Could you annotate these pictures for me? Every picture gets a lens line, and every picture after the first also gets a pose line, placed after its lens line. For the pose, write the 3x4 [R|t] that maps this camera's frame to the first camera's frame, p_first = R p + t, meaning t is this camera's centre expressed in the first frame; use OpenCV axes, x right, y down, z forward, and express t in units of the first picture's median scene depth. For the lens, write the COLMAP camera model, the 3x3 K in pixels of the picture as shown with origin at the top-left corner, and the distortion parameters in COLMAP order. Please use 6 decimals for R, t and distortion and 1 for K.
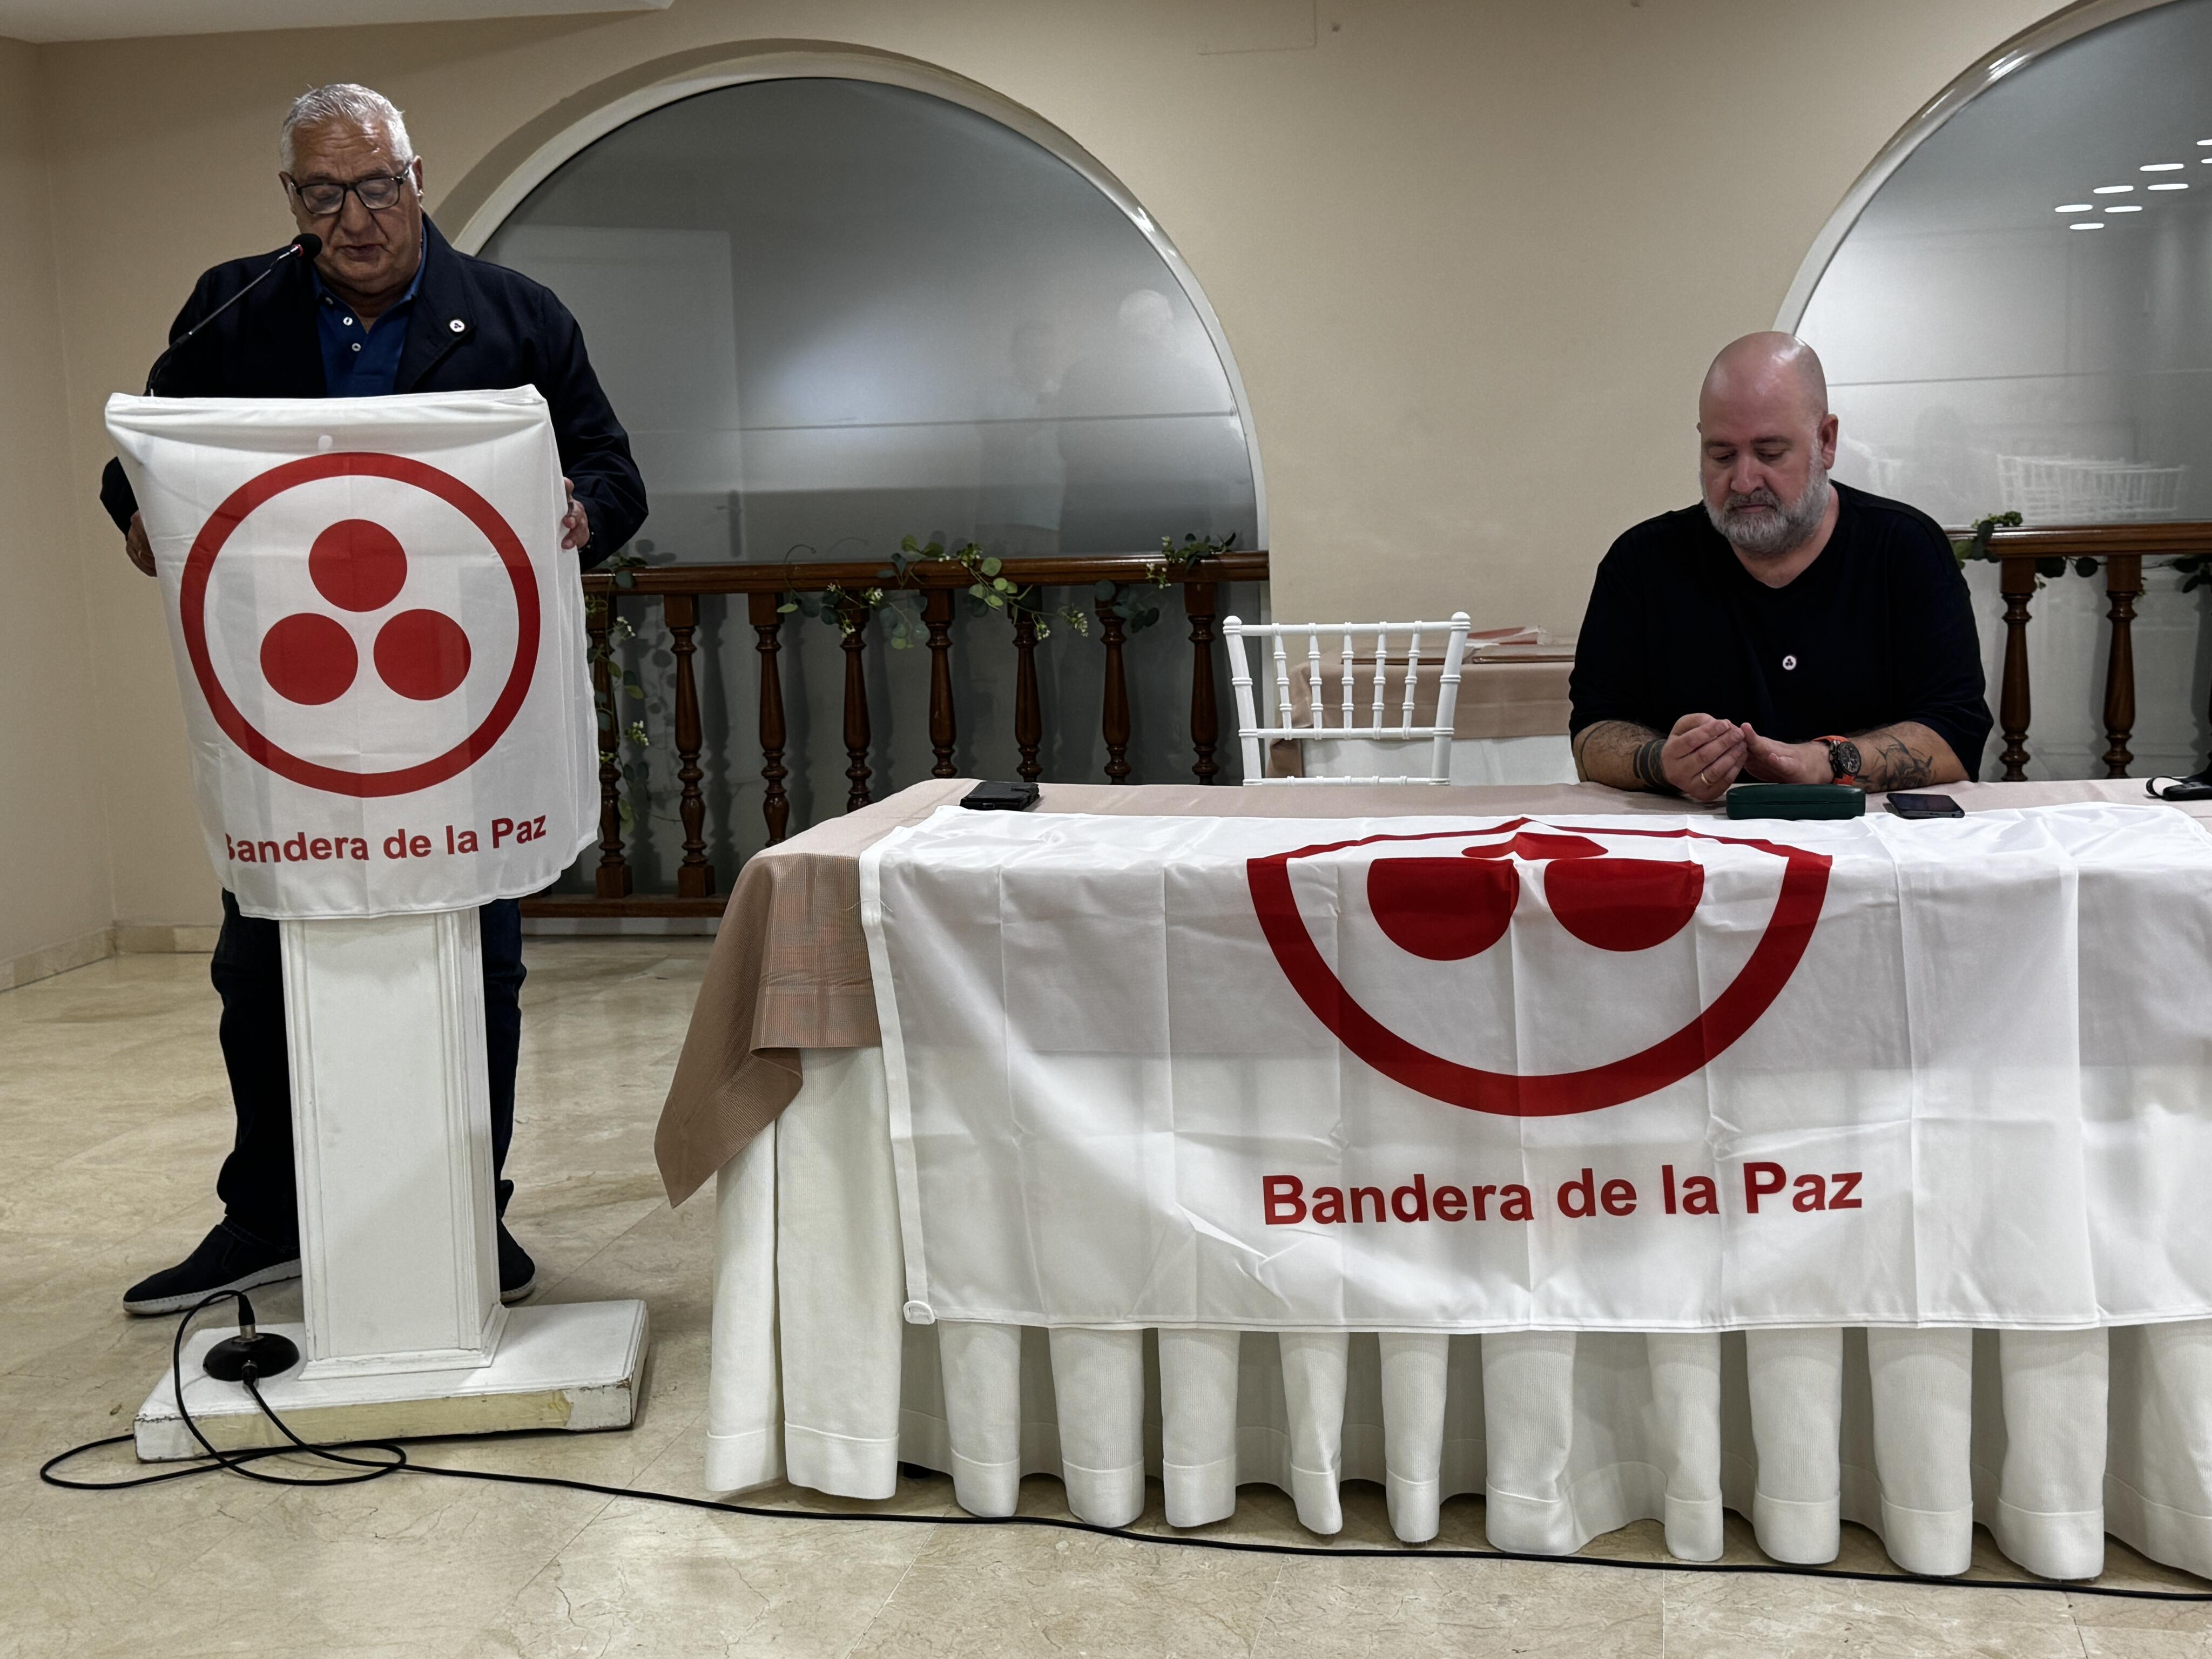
lens RADIAL K [[2658.2, 0, 1099.6], [0, 2658.2, 777.1], [0, 0, 1]] dist [0.102387, -0.025461]
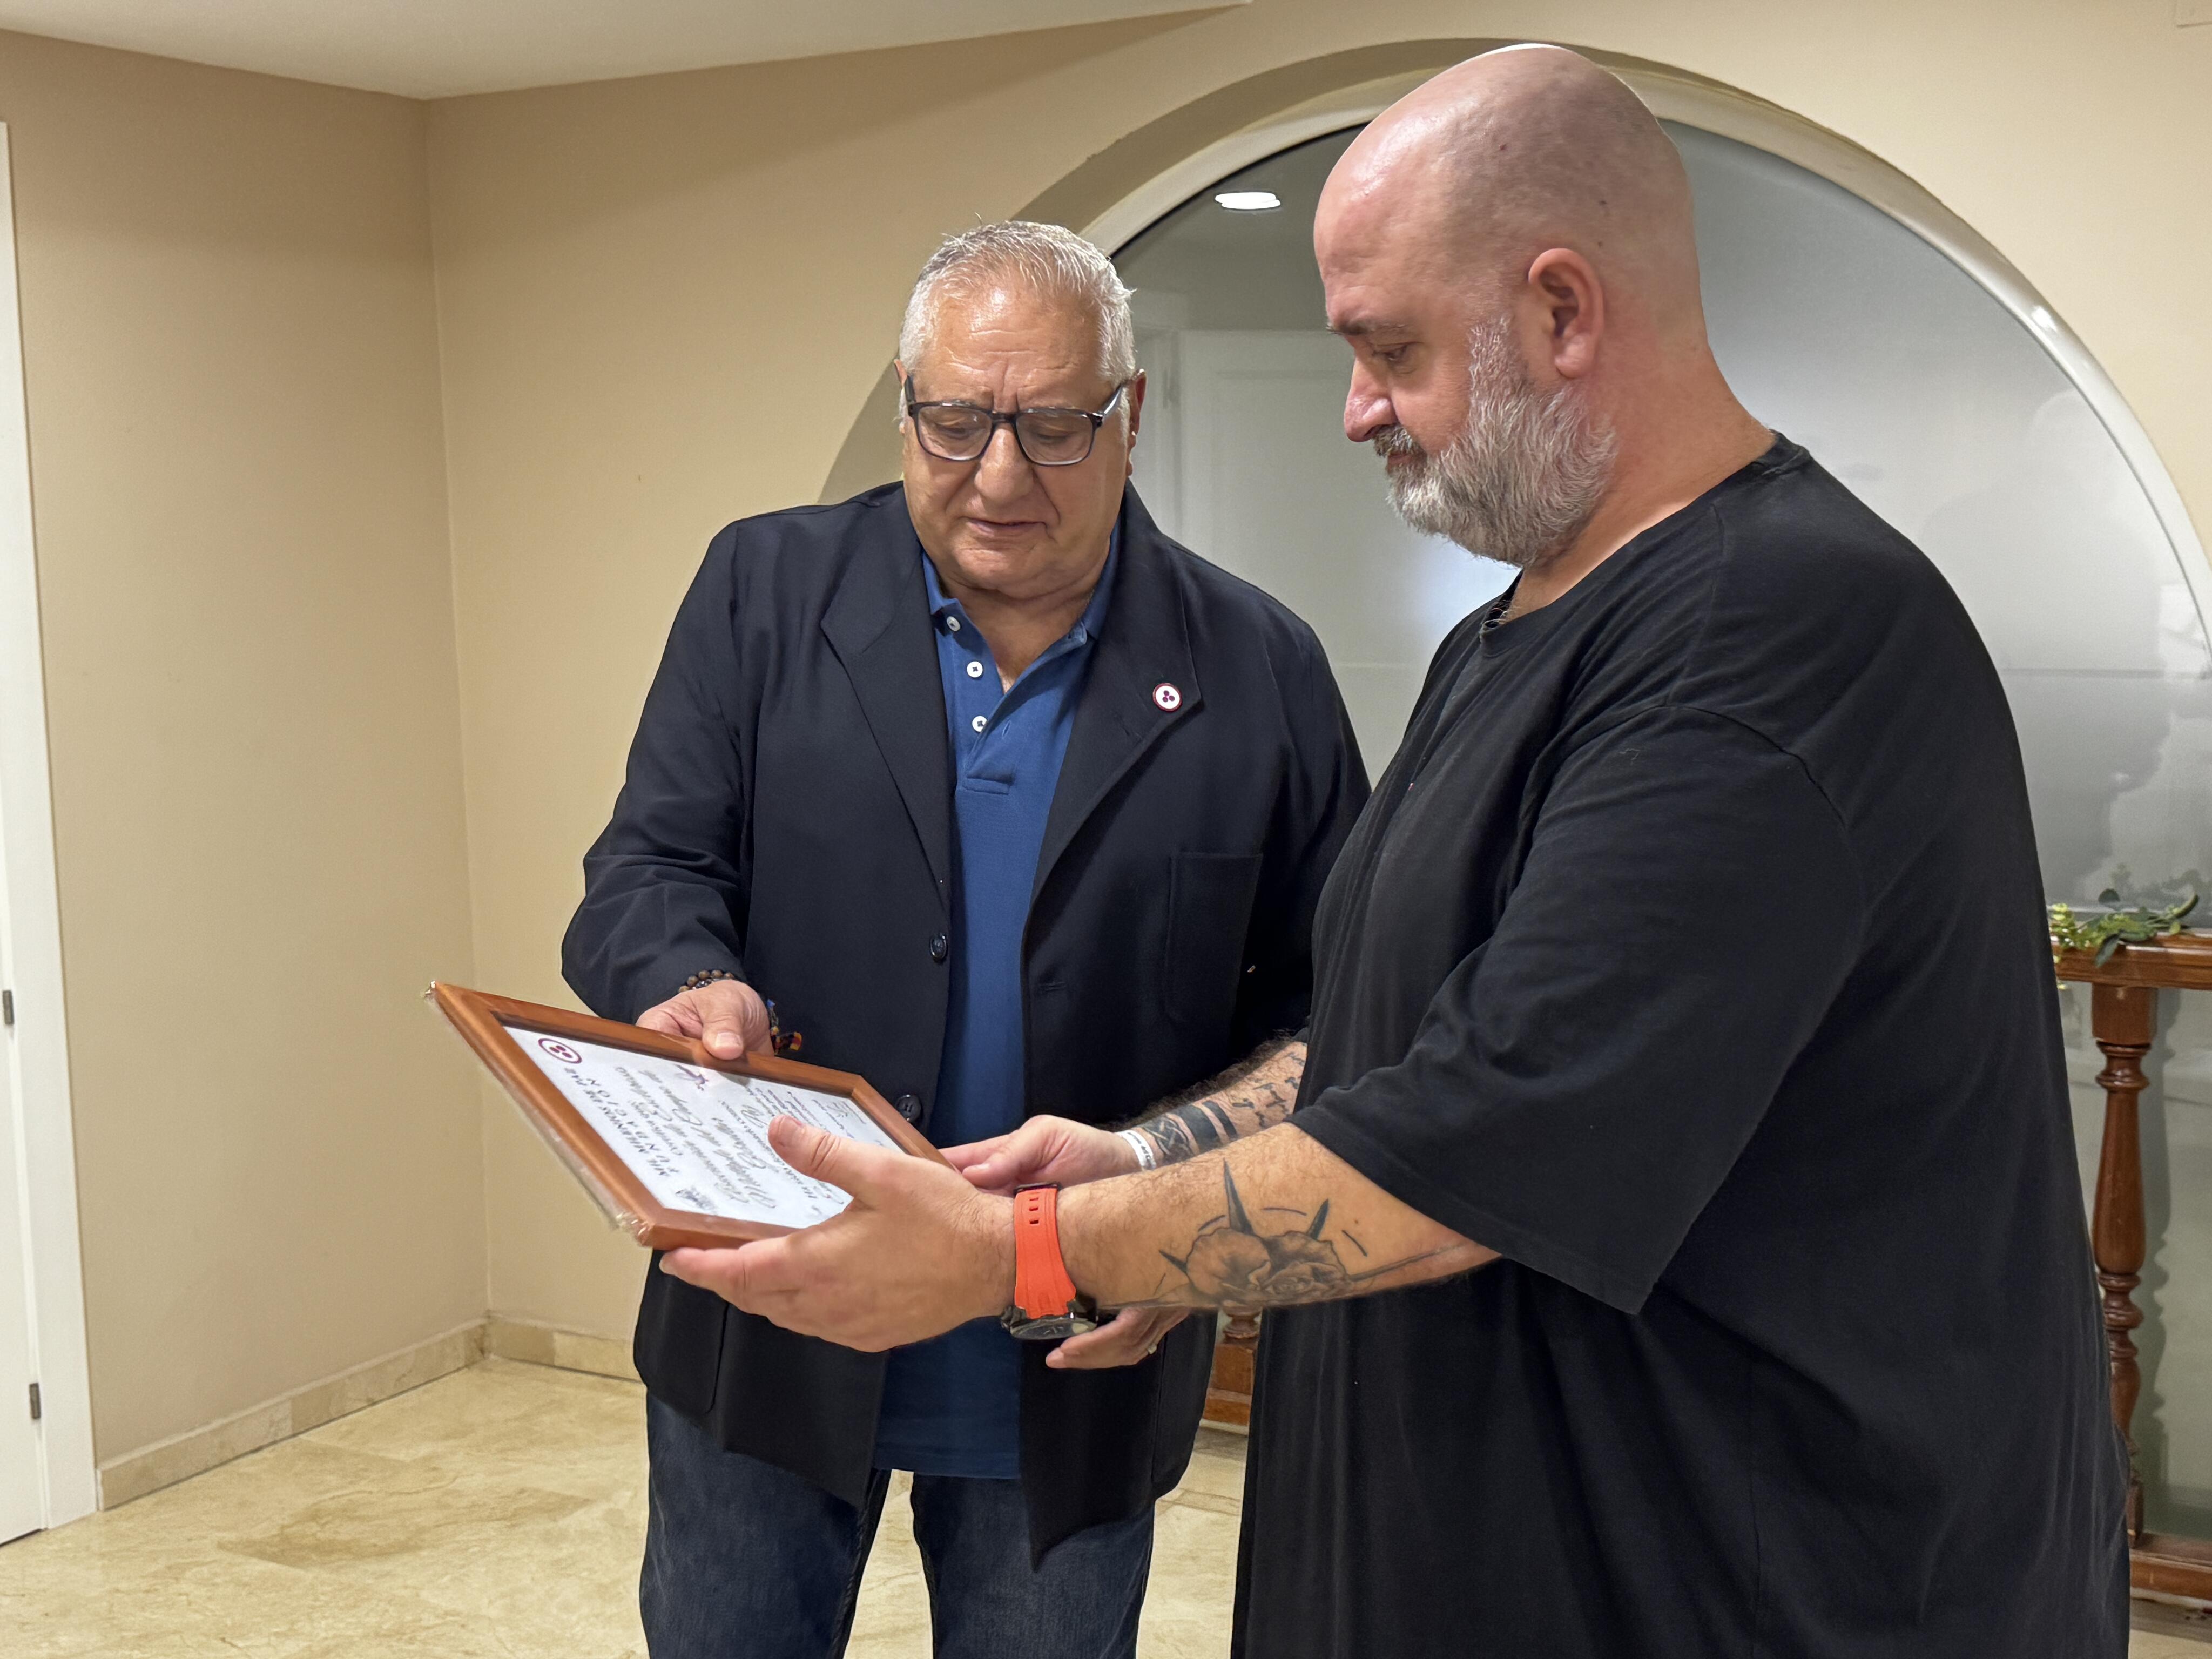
lens RADIAL K [[2629.6, 0, 1108.1], [0, 2629.6, 879.1], [0, 0, 1]] dist [0.127297, 0.004135]
pose [[0.952607, 0.058405, -0.298544, 0.001382], [-0.057908, 0.998267, 0.010518, -0.086493], [0.298641, 0.007269, 0.954338, 0.393991]]
